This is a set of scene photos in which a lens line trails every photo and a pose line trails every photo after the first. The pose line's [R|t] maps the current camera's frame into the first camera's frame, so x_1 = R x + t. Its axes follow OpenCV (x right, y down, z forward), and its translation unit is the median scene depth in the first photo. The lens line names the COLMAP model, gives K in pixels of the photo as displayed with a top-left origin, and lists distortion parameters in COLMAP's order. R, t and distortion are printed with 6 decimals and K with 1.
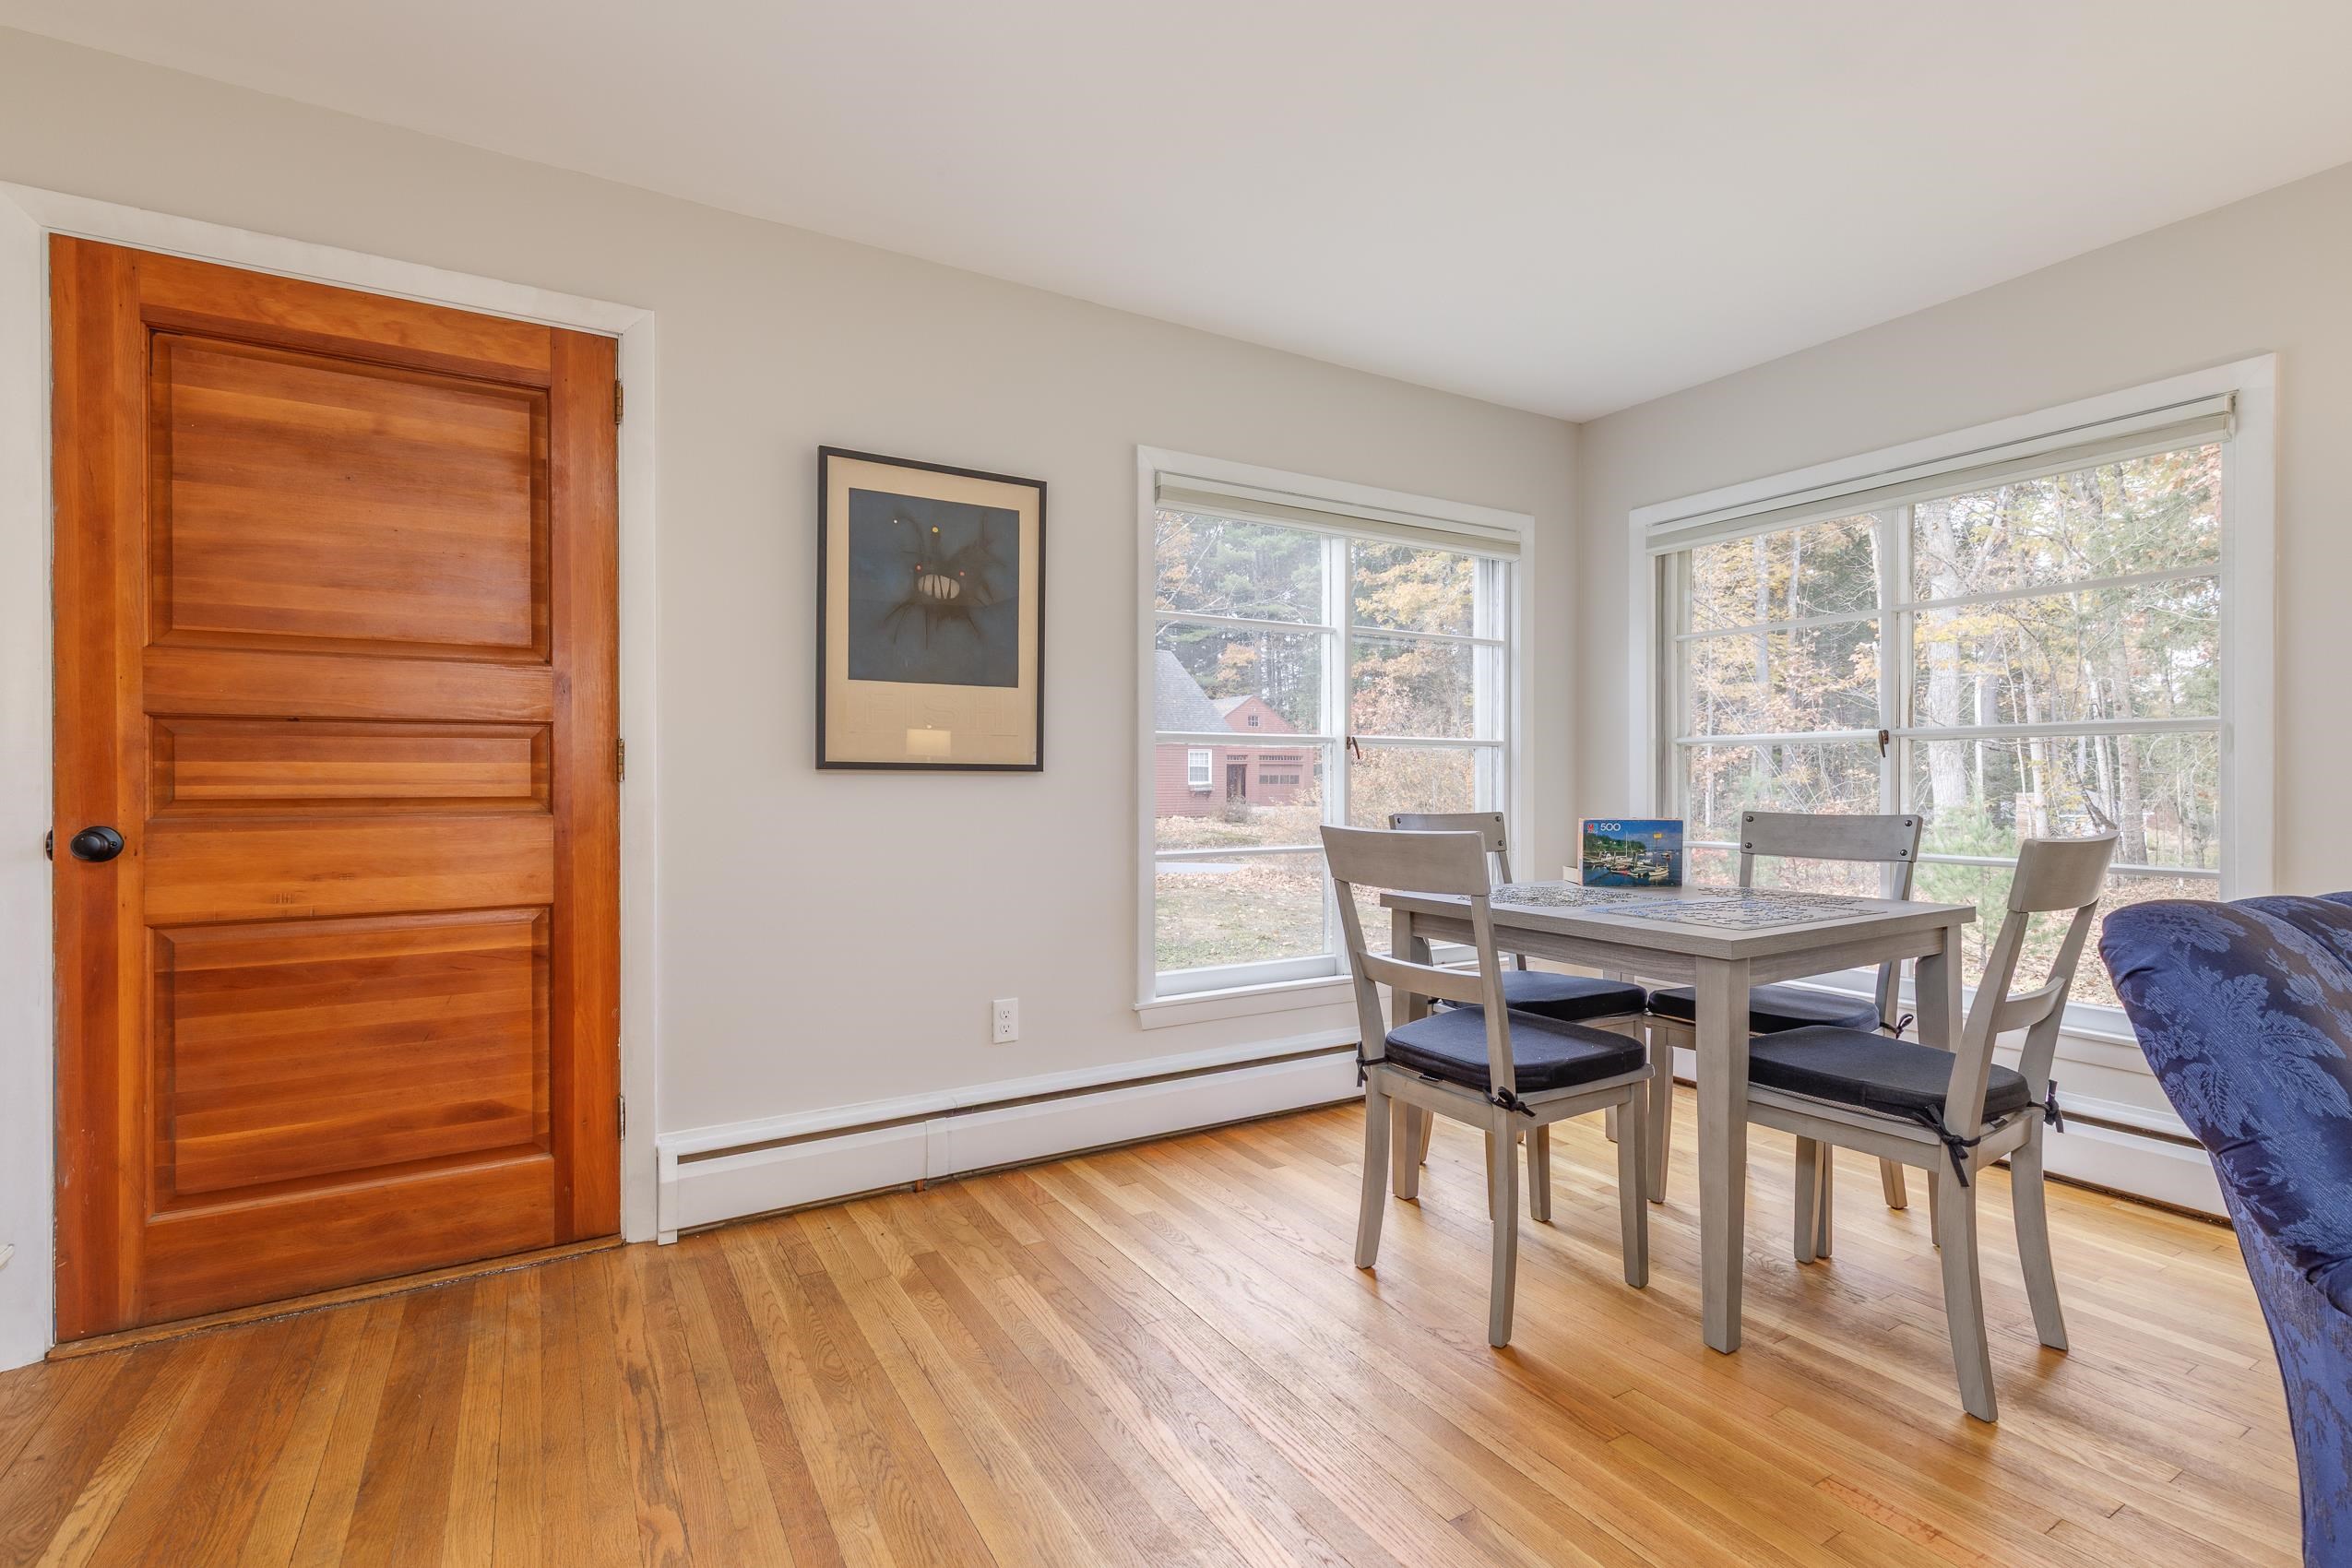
lens RADIAL K [[1063.0, 0, 1175.6], [0, 1063.0, 777.8], [0, 0, 1]] dist [0.008635, -0.002147]
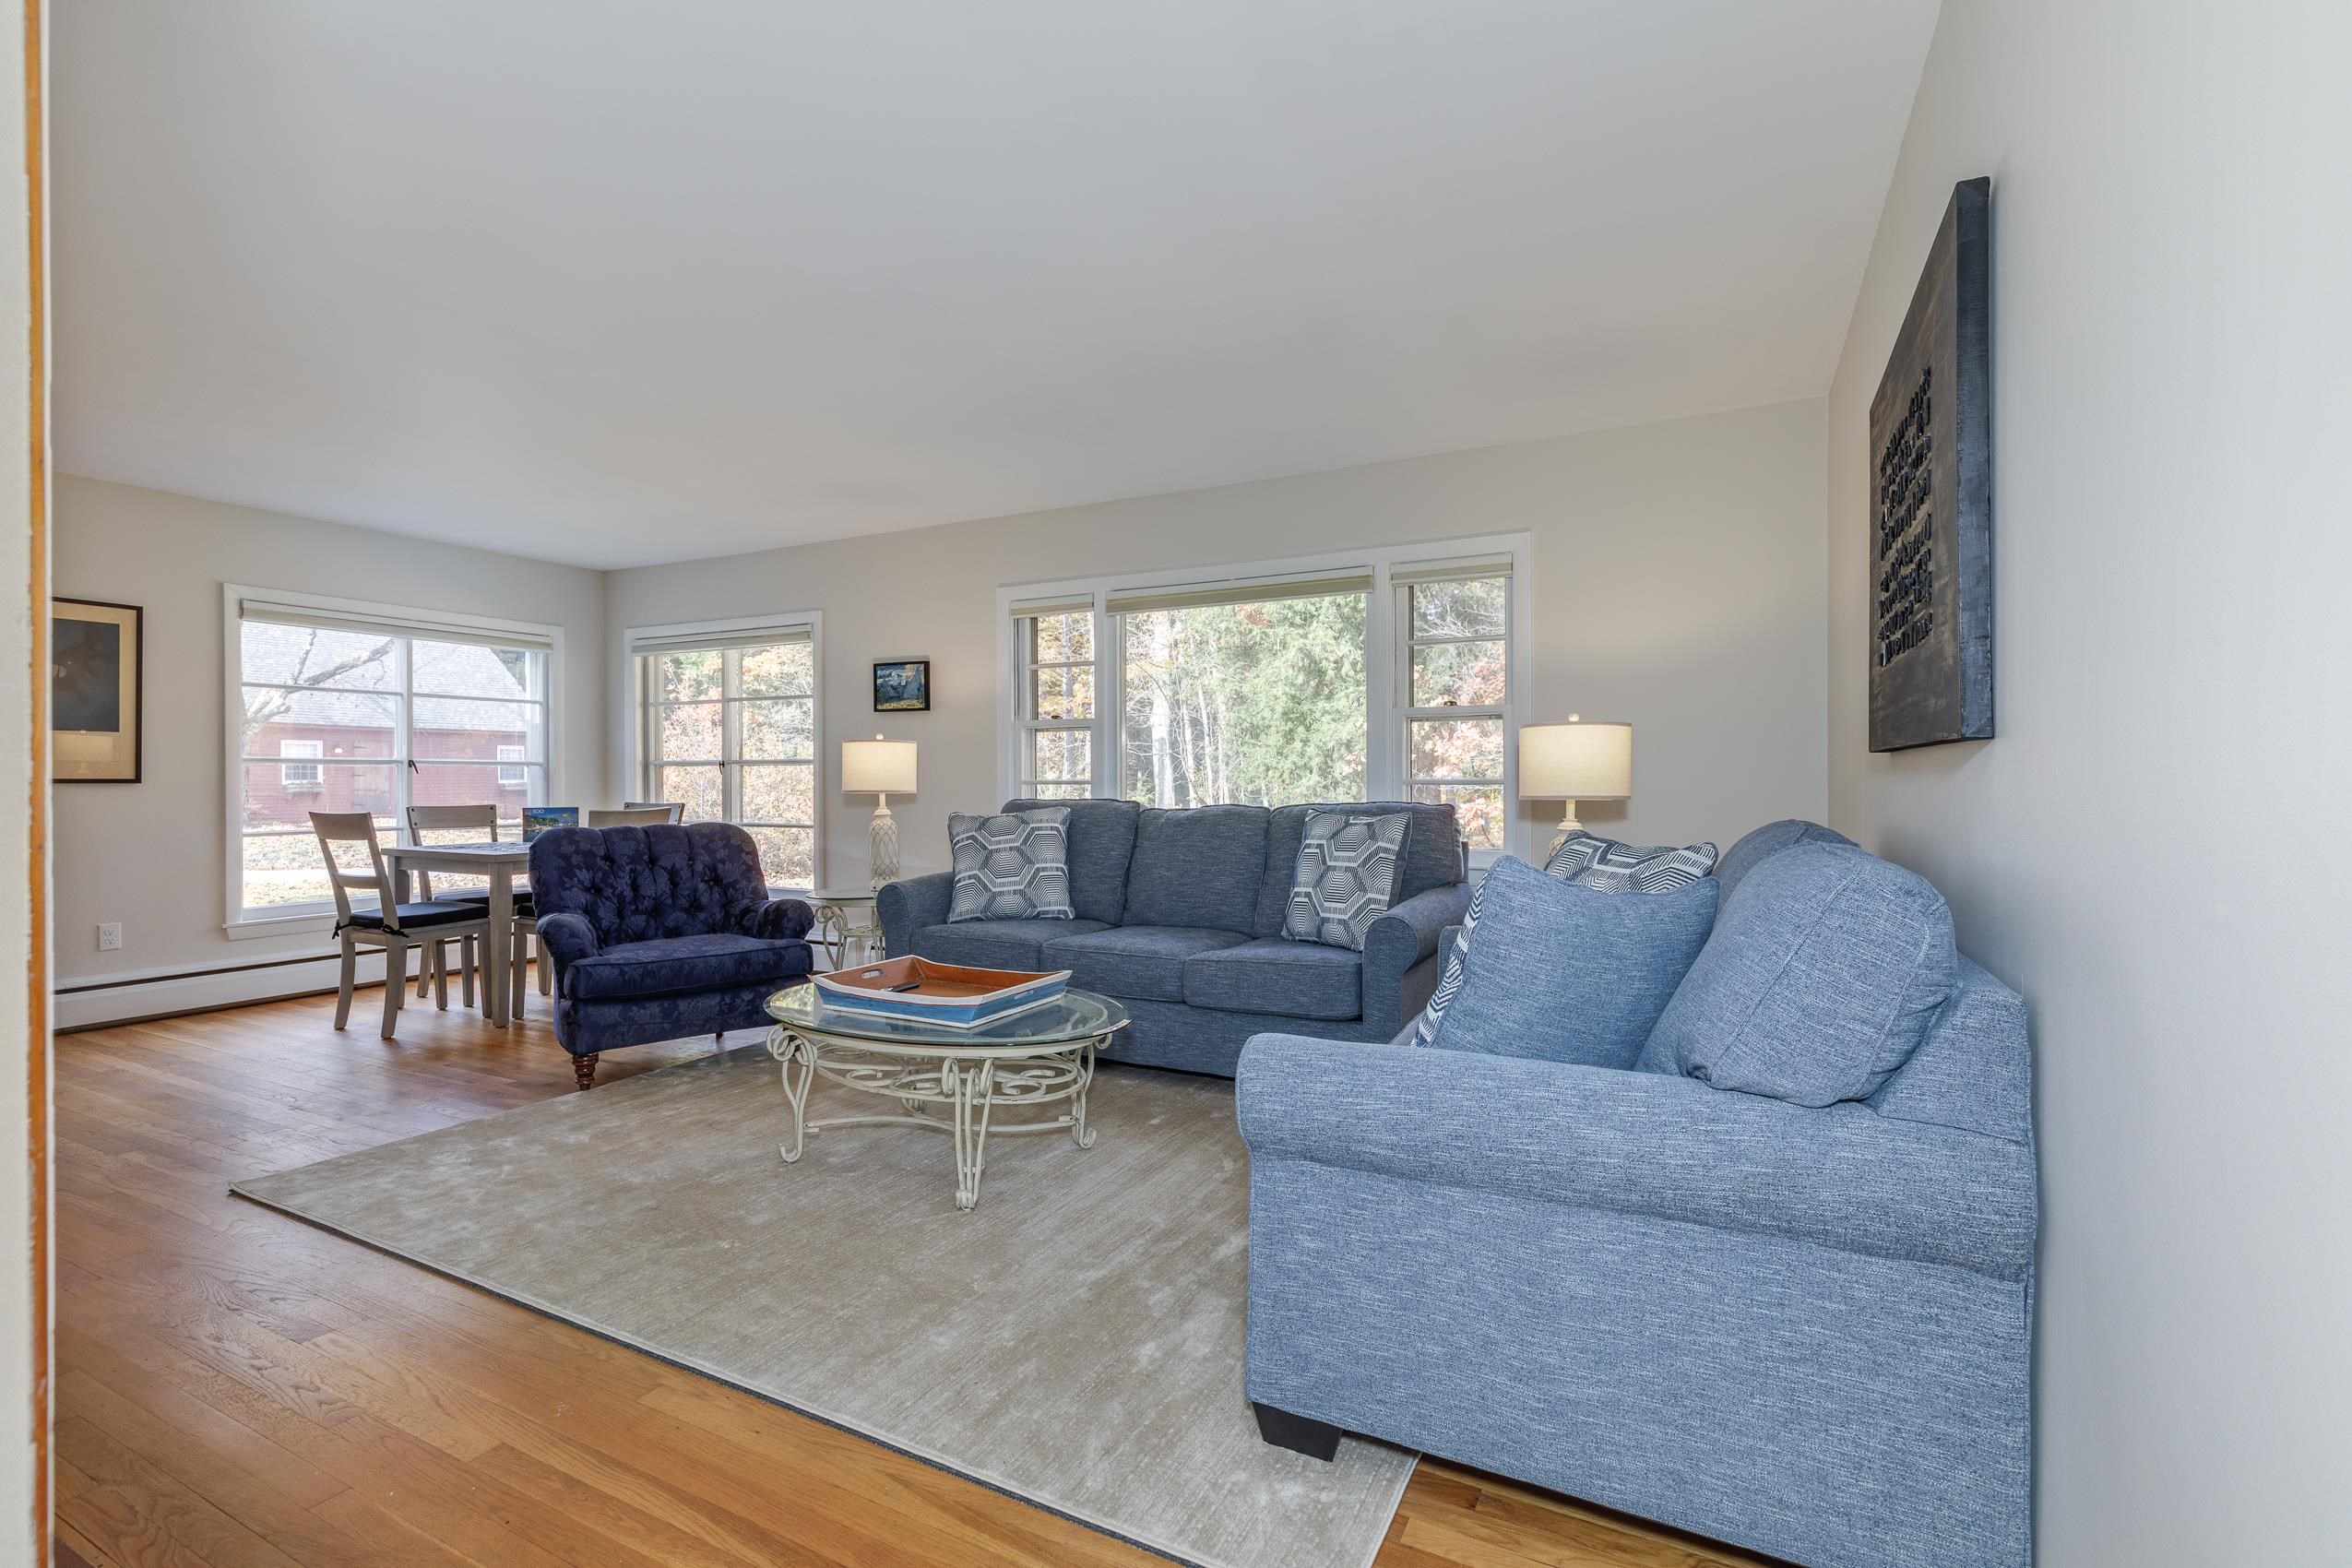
lens RADIAL K [[1063.0, 0, 1168.0], [0, 1063.0, 778.1], [0, 0, 1]] dist [0.008635, -0.002147]
pose [[0.858106, -0.000001, 0.513472, 0.389134], [-0.002195, 0.999991, 0.003671, -0.022780], [-0.513467, -0.004277, 0.858099, -1.234838]]
